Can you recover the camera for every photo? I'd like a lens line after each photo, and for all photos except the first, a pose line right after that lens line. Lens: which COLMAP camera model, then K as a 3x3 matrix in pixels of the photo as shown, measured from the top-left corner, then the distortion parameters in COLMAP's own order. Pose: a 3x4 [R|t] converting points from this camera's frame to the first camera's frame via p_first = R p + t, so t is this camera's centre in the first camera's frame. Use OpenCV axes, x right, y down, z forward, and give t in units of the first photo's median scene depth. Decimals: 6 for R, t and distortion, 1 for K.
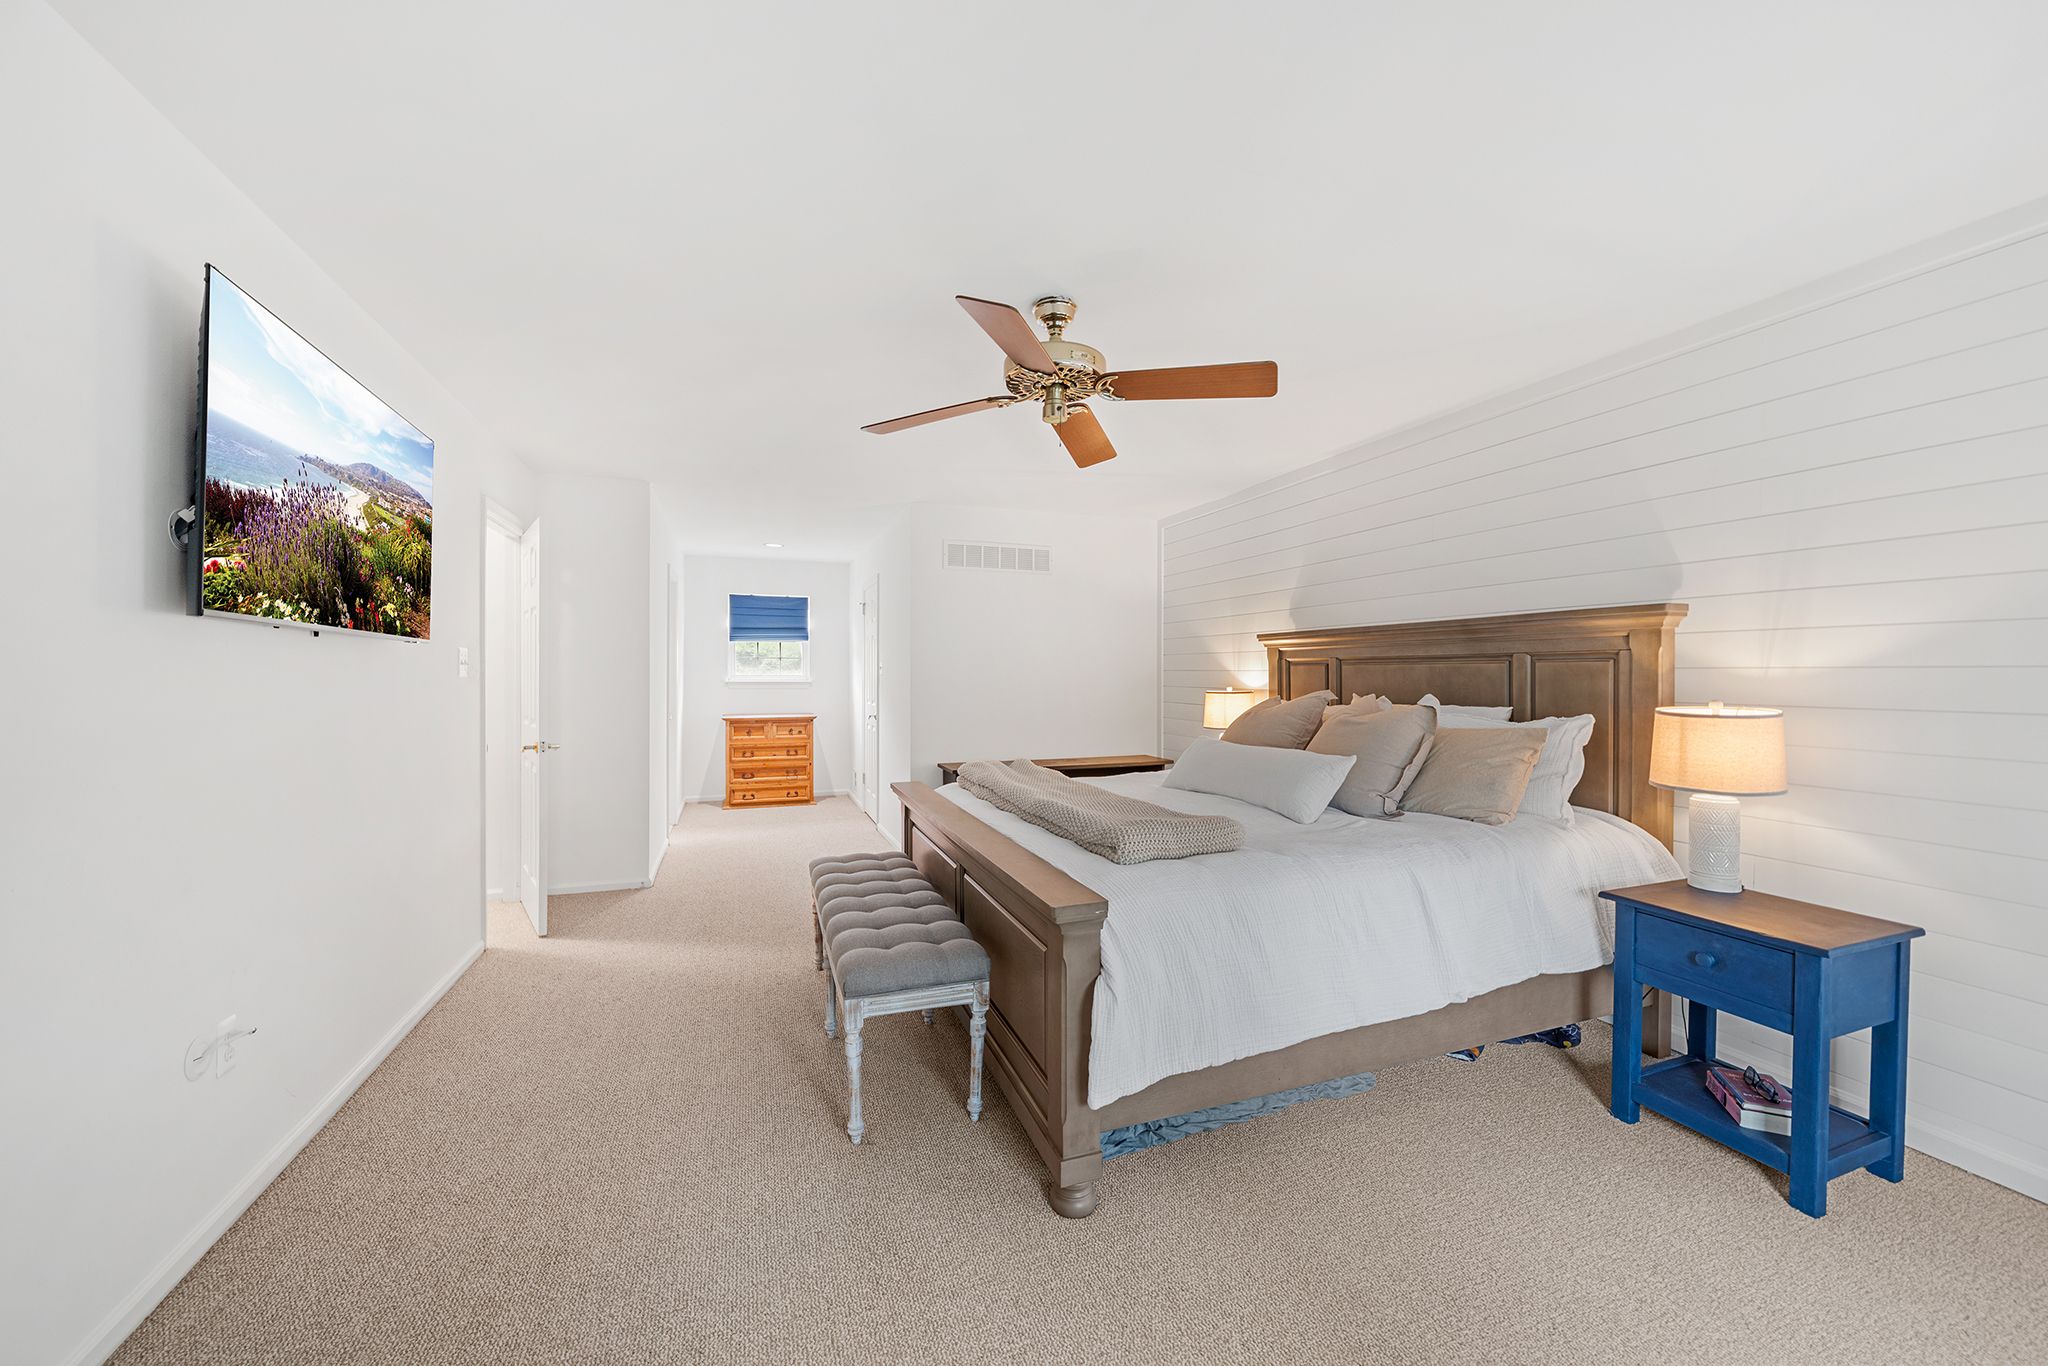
lens RADIAL K [[757.3, 0, 1033.6], [0, 757.3, 675.1], [0, 0, 1]] dist [0.000631, -0.005194]
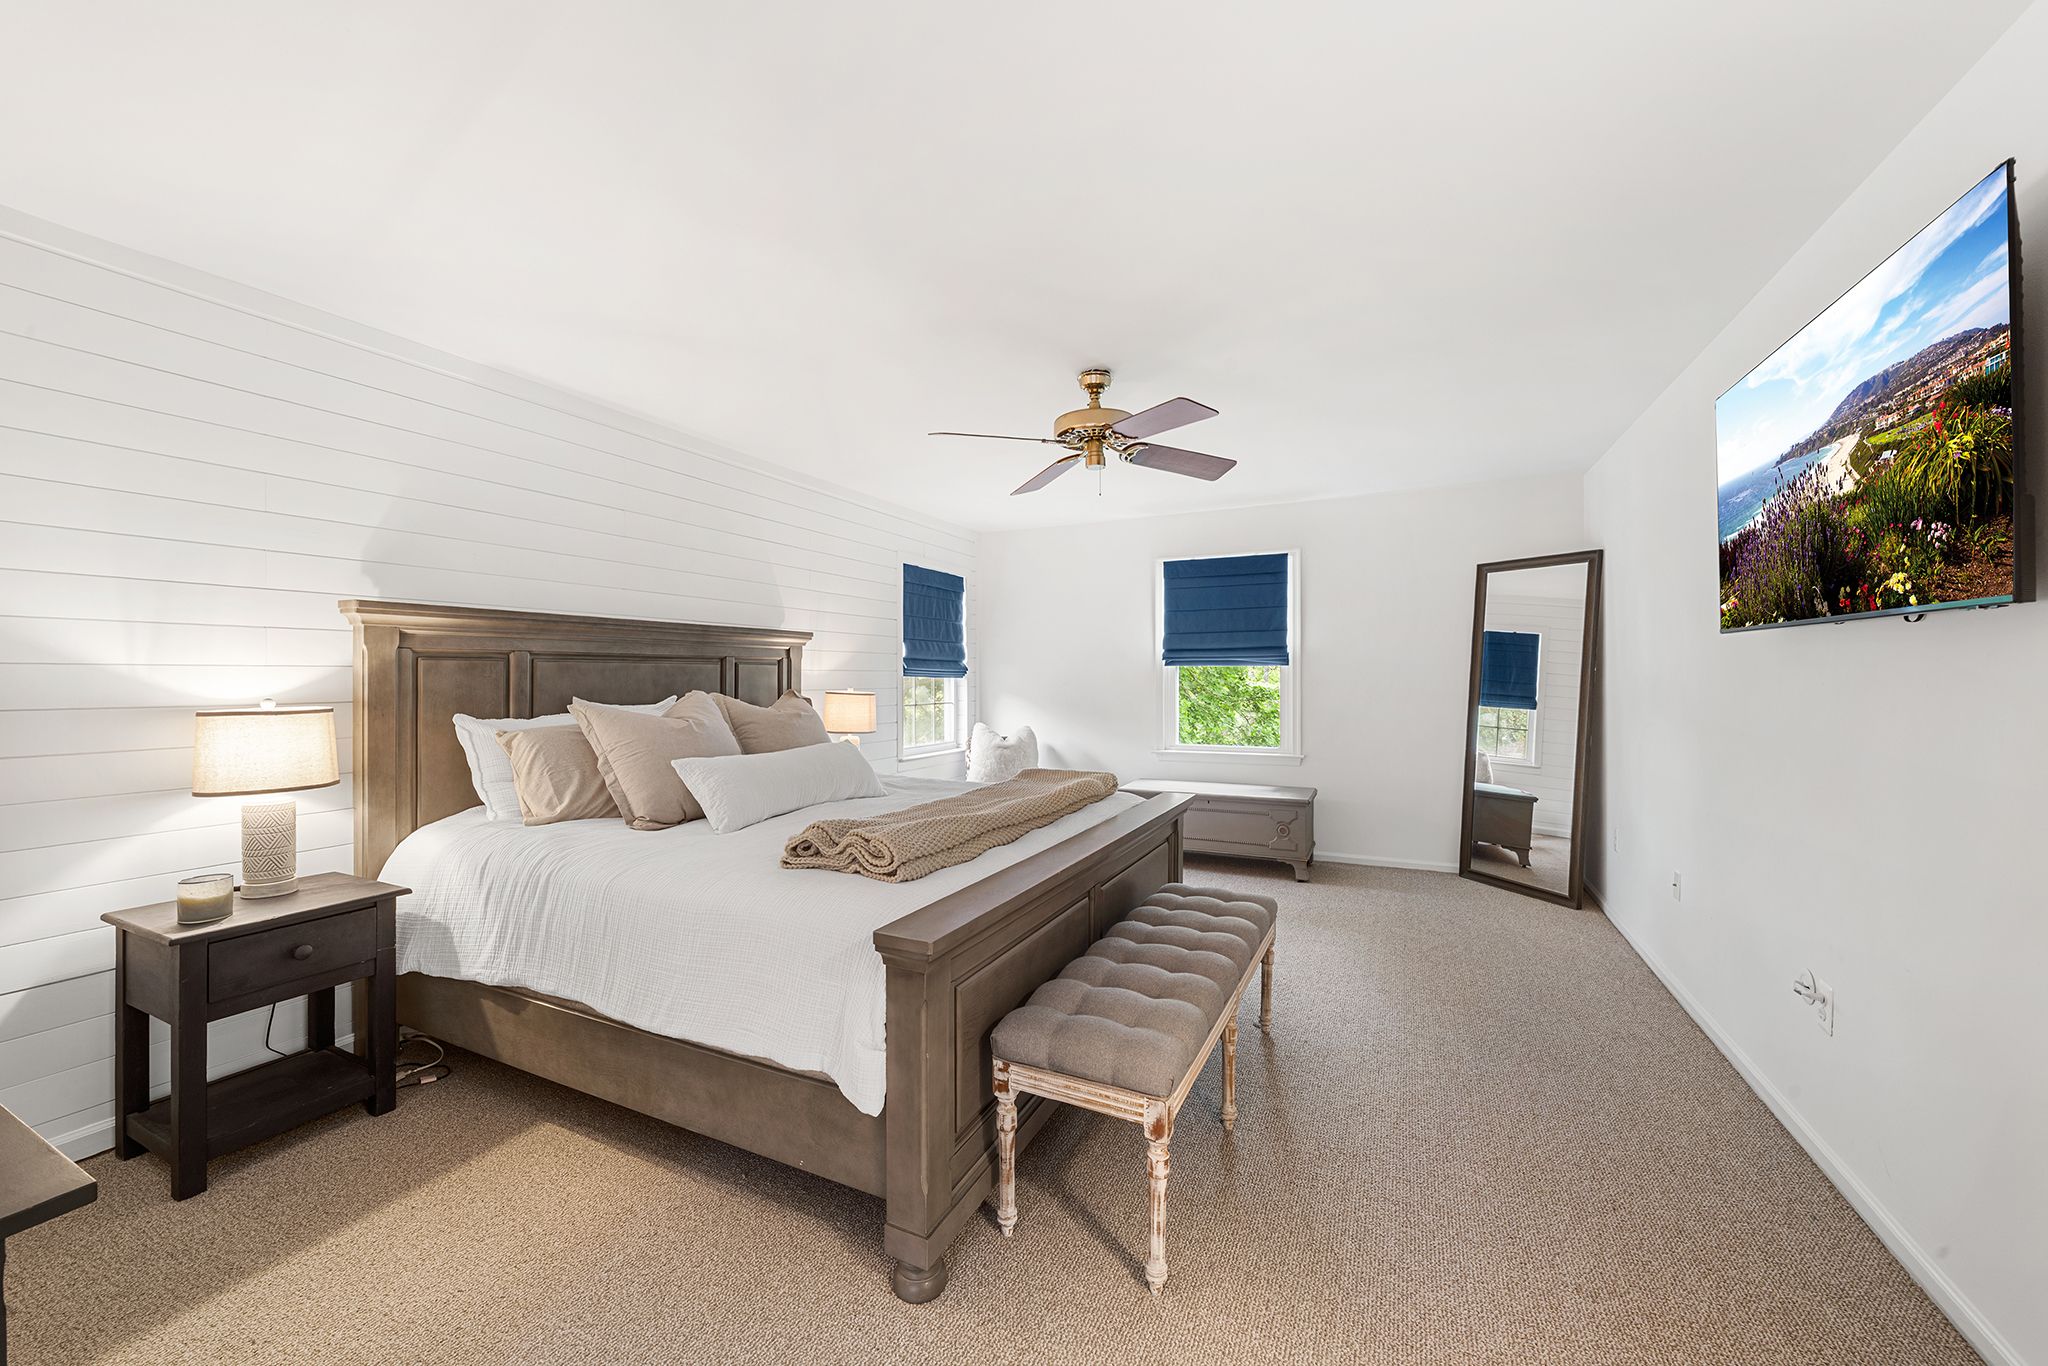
lens RADIAL K [[757.3, 0, 1033.6], [0, 757.3, 675.1], [0, 0, 1]] dist [0.000631, -0.005194]
pose [[-0.657217, -0.008192, 0.753657, -0.586982], [-0.008469, 0.999958, 0.003484, -0.006893], [-0.753654, -0.004094, -0.657259, 1.319824]]
